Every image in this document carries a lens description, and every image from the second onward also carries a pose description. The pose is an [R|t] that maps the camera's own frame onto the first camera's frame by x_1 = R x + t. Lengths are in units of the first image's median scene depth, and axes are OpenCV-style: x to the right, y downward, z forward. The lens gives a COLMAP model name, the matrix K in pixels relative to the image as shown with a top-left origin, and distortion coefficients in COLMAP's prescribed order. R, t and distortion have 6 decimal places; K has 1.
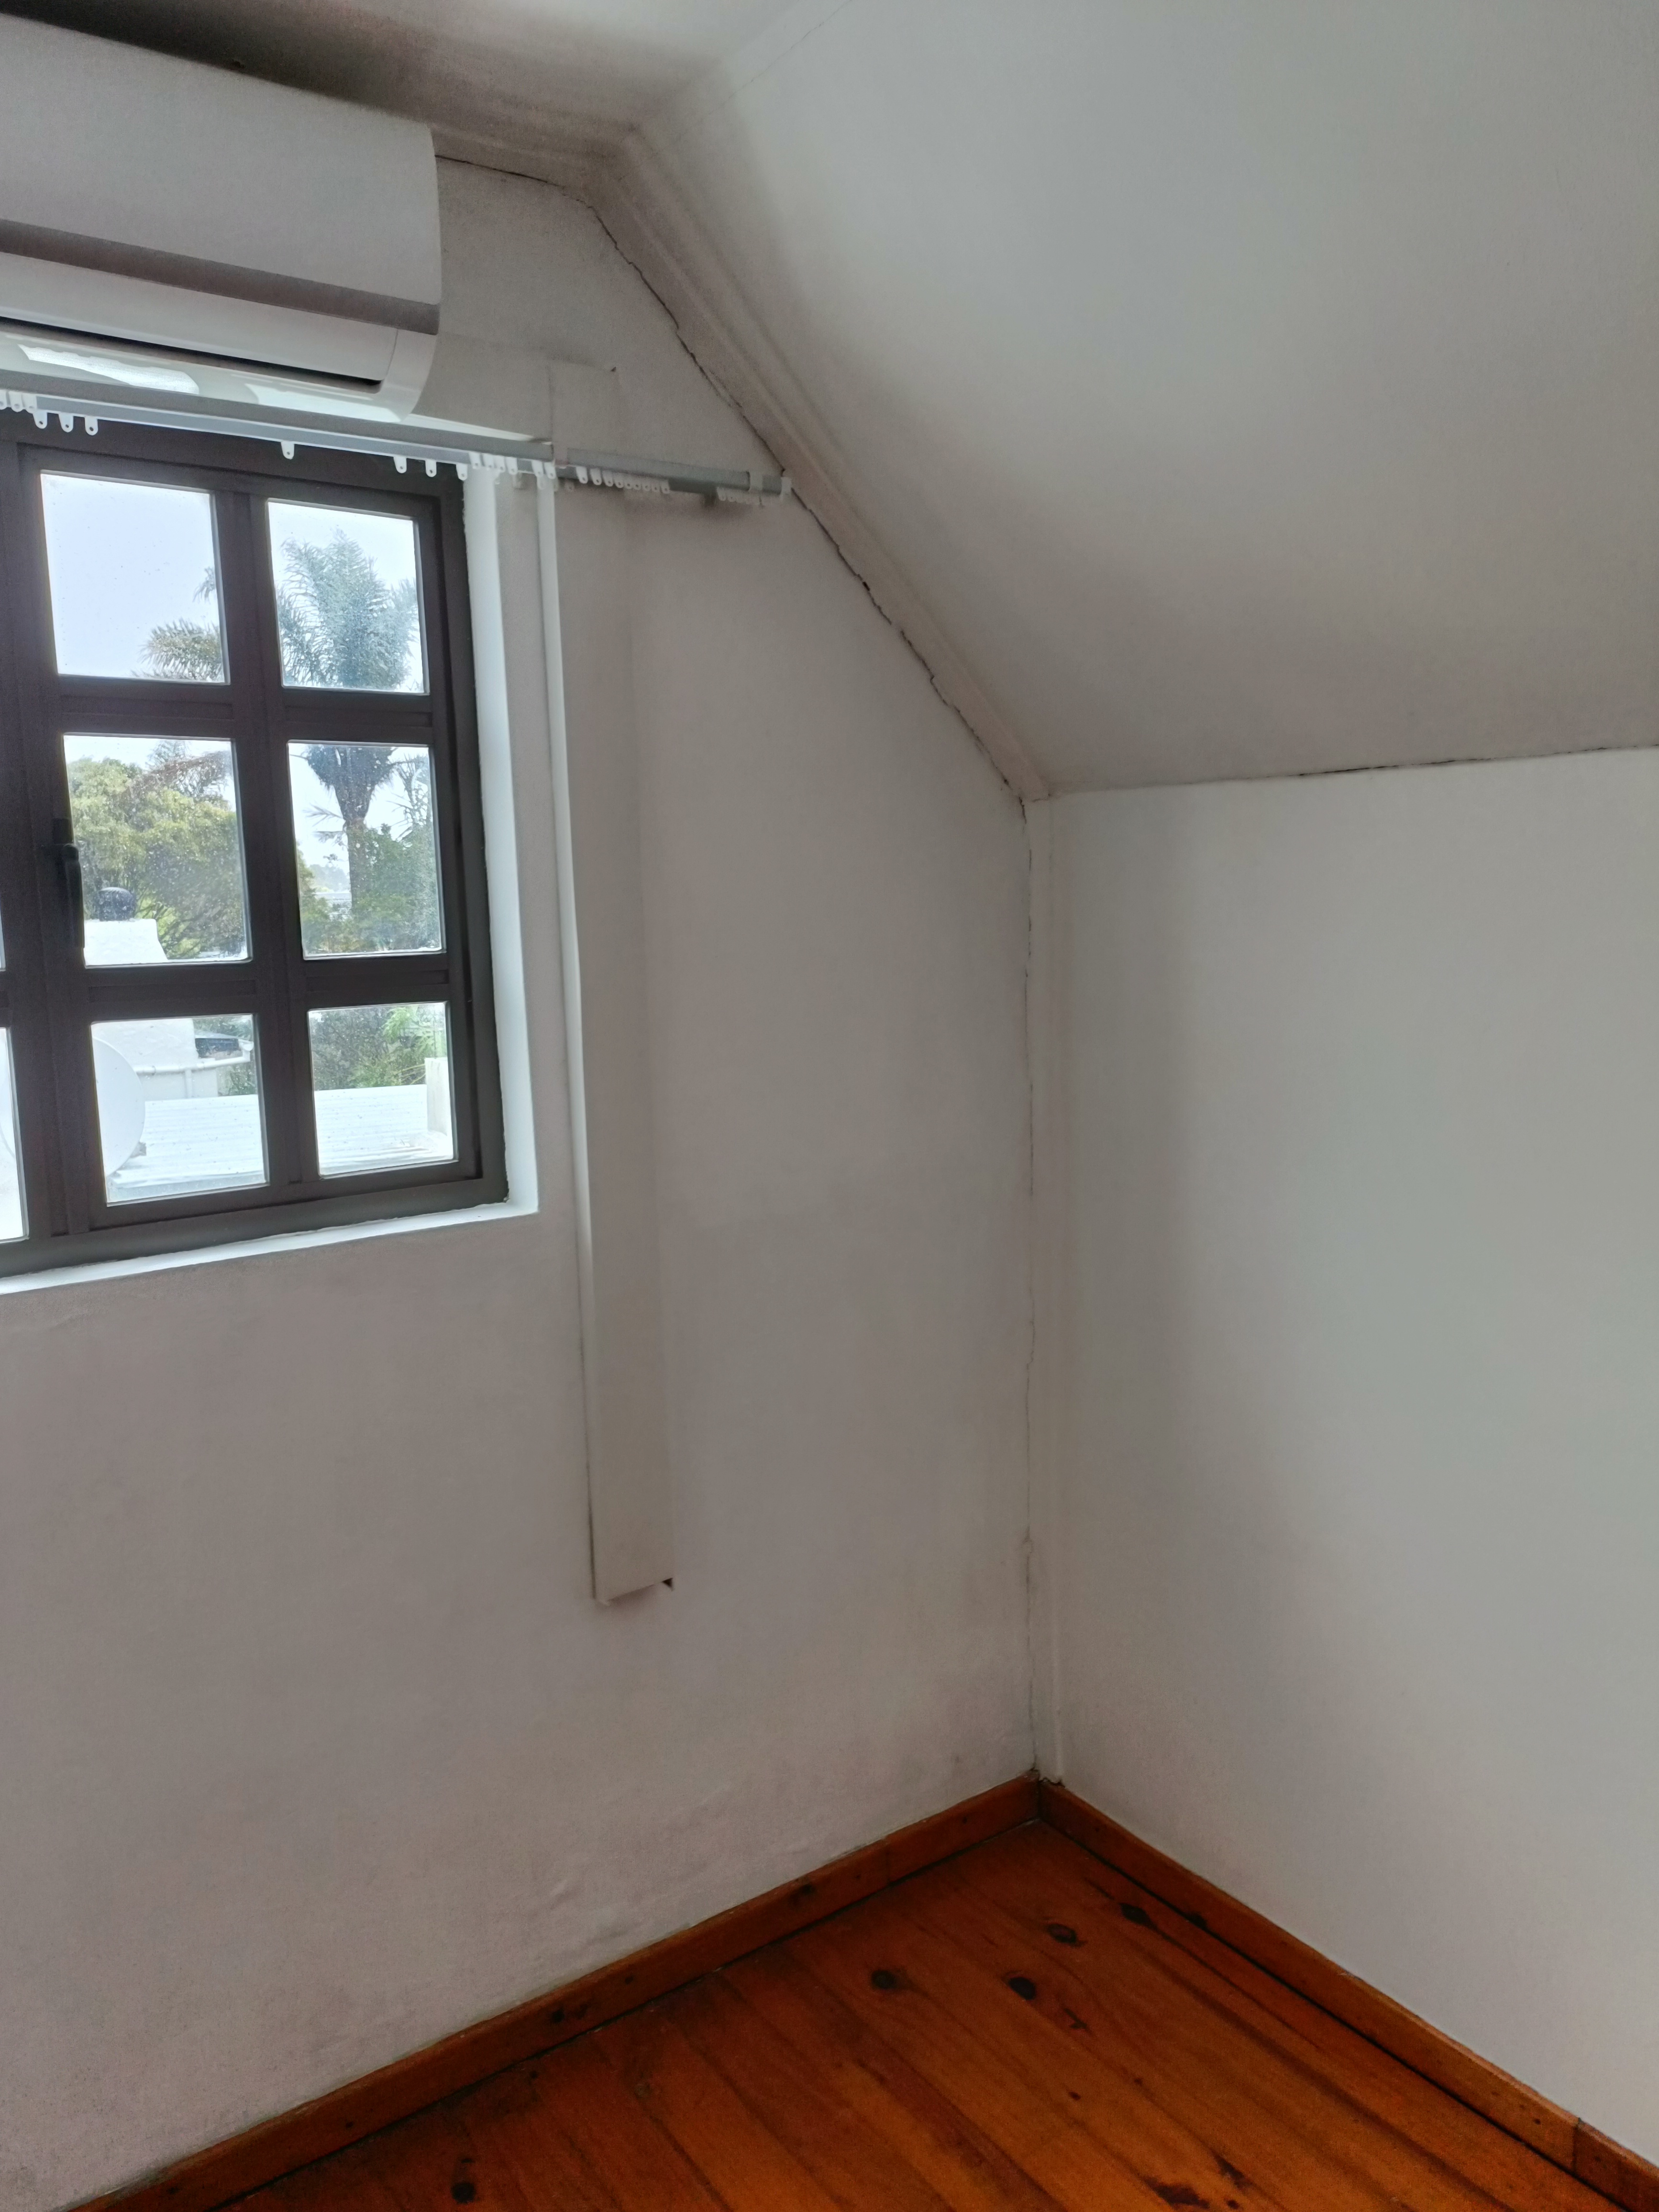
lens RADIAL K [[1660.7, 0, 840.1], [0, 1660.7, 1103.1], [0, 0, 1]] dist [0.057104, -0.033757]
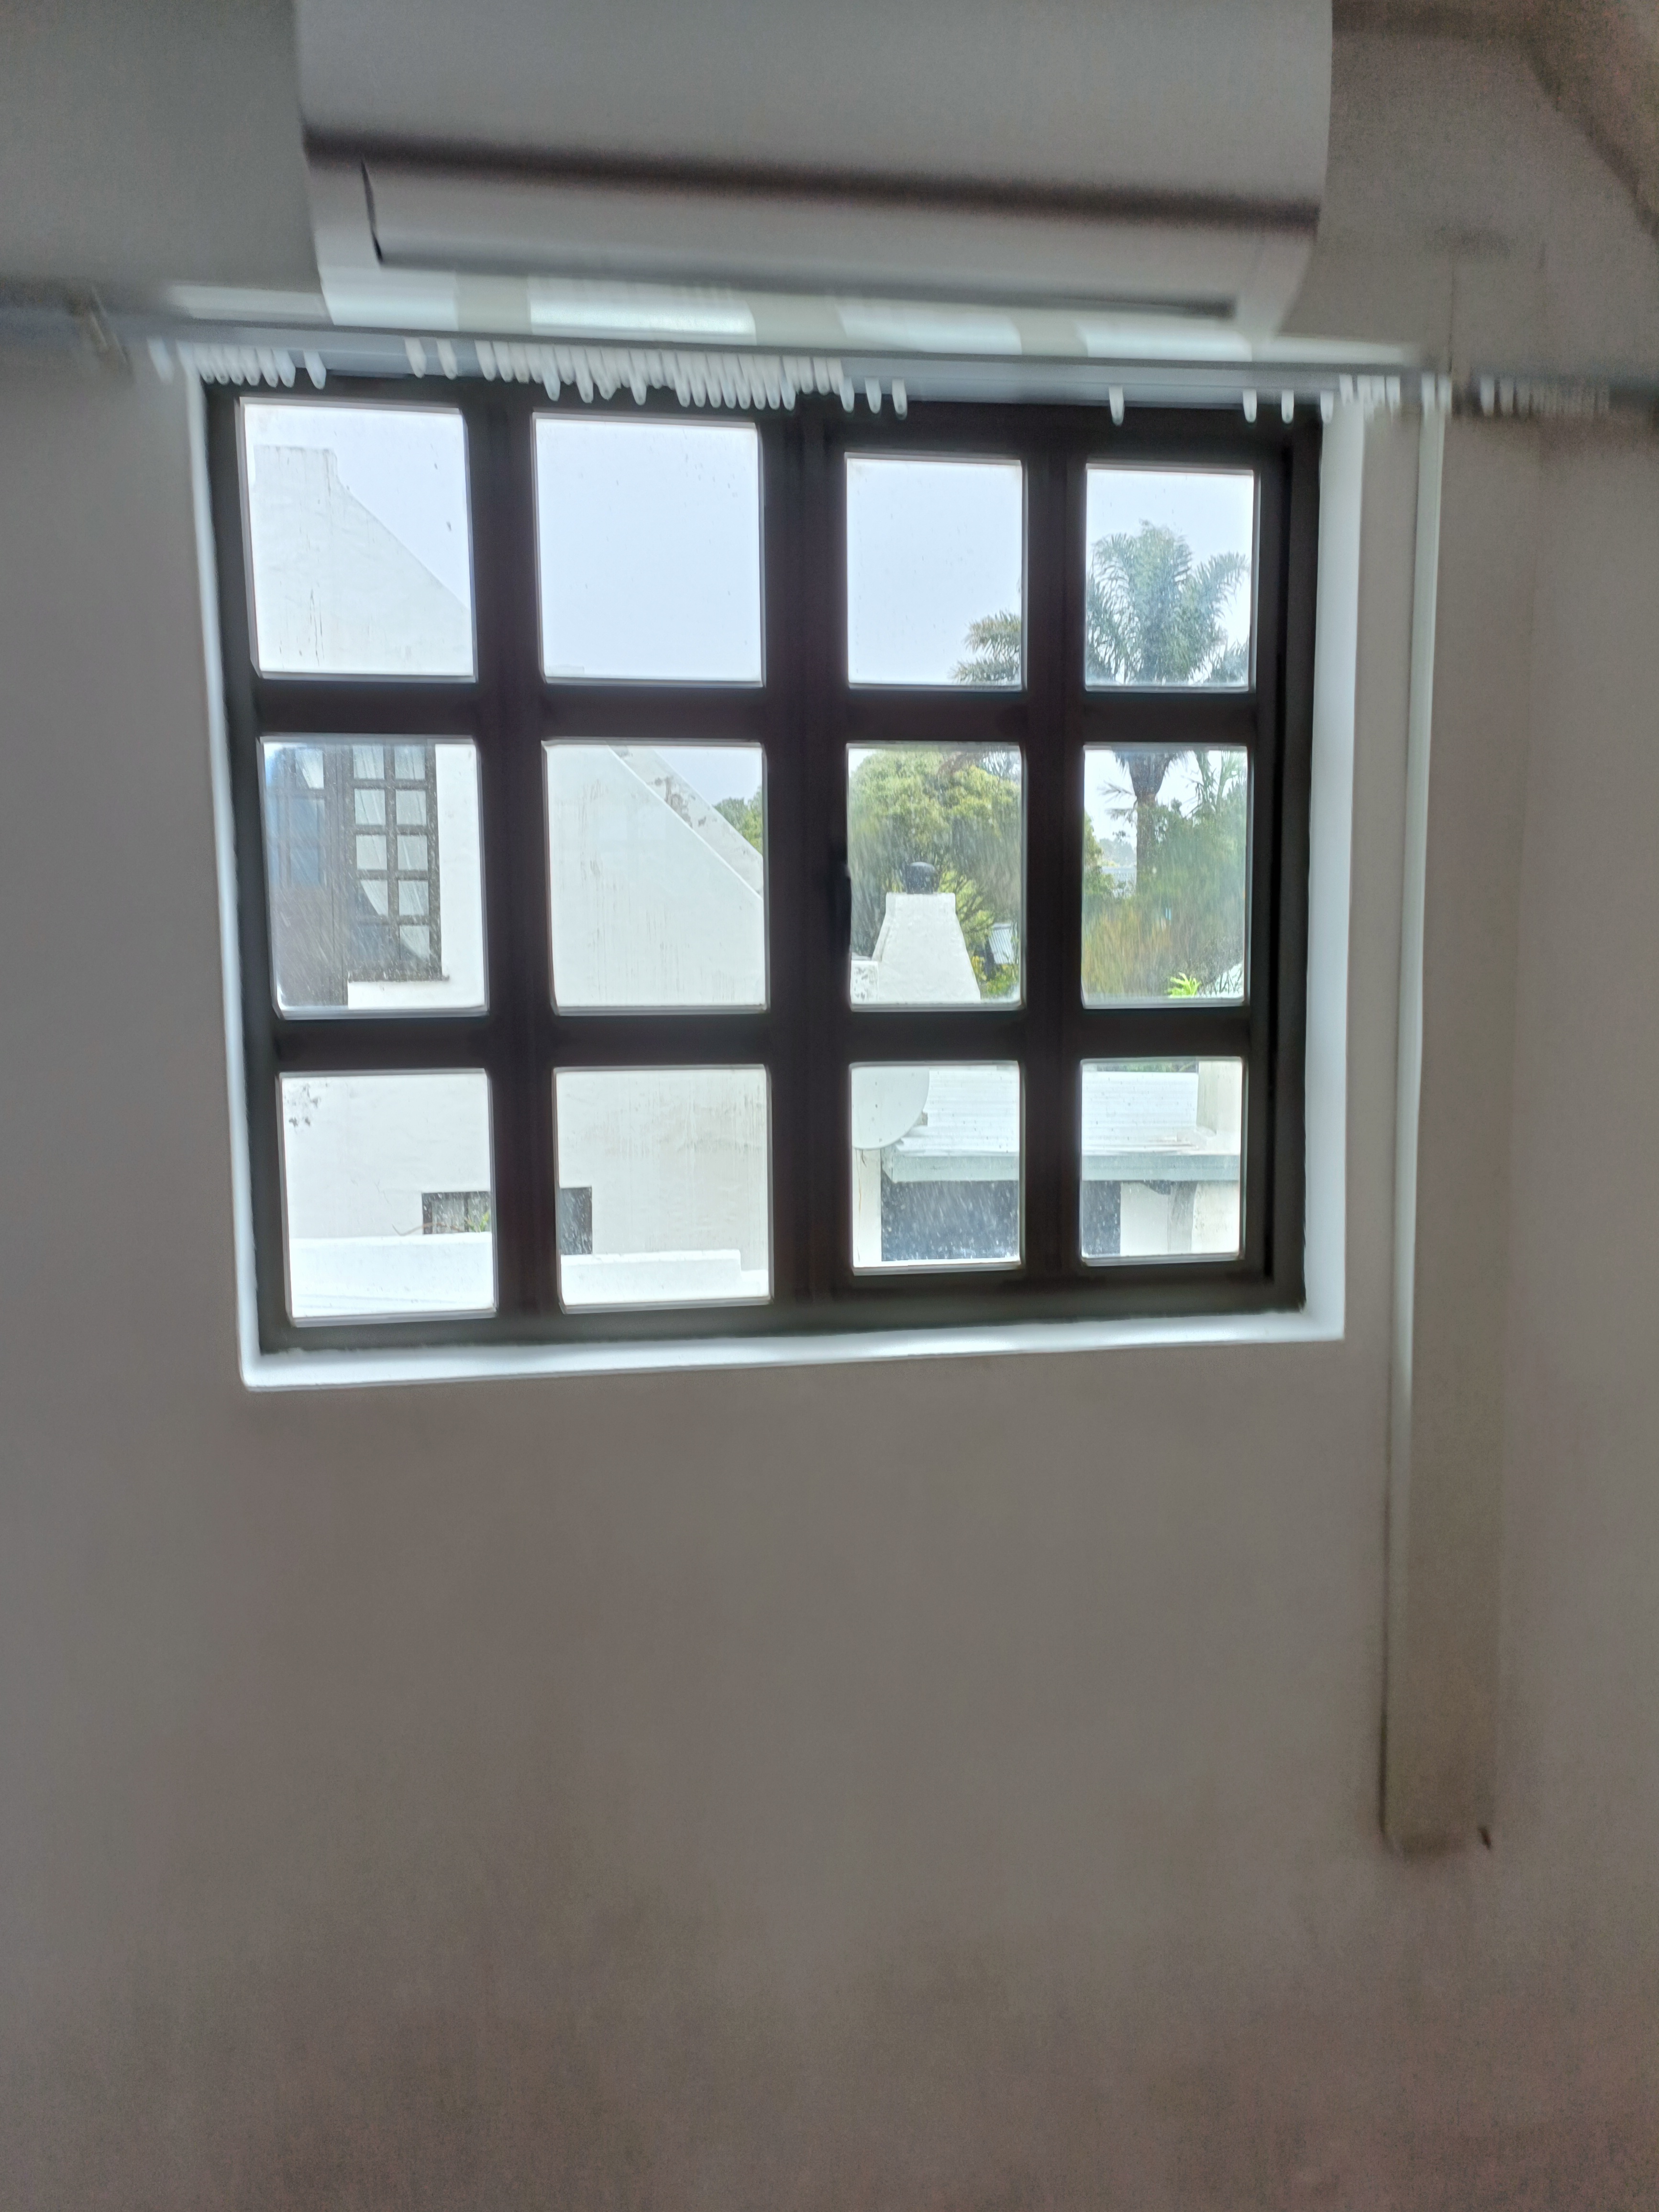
lens RADIAL K [[1575.5, 0, 790.9], [0, 1575.5, 1045.2], [0, 0, 1]] dist [0.070651, -0.094589]
pose [[0.880556, 0.071732, -0.468483, -0.069480], [-0.073646, 0.997182, 0.014260, -0.063402], [0.468186, 0.021946, 0.883358, 0.209280]]
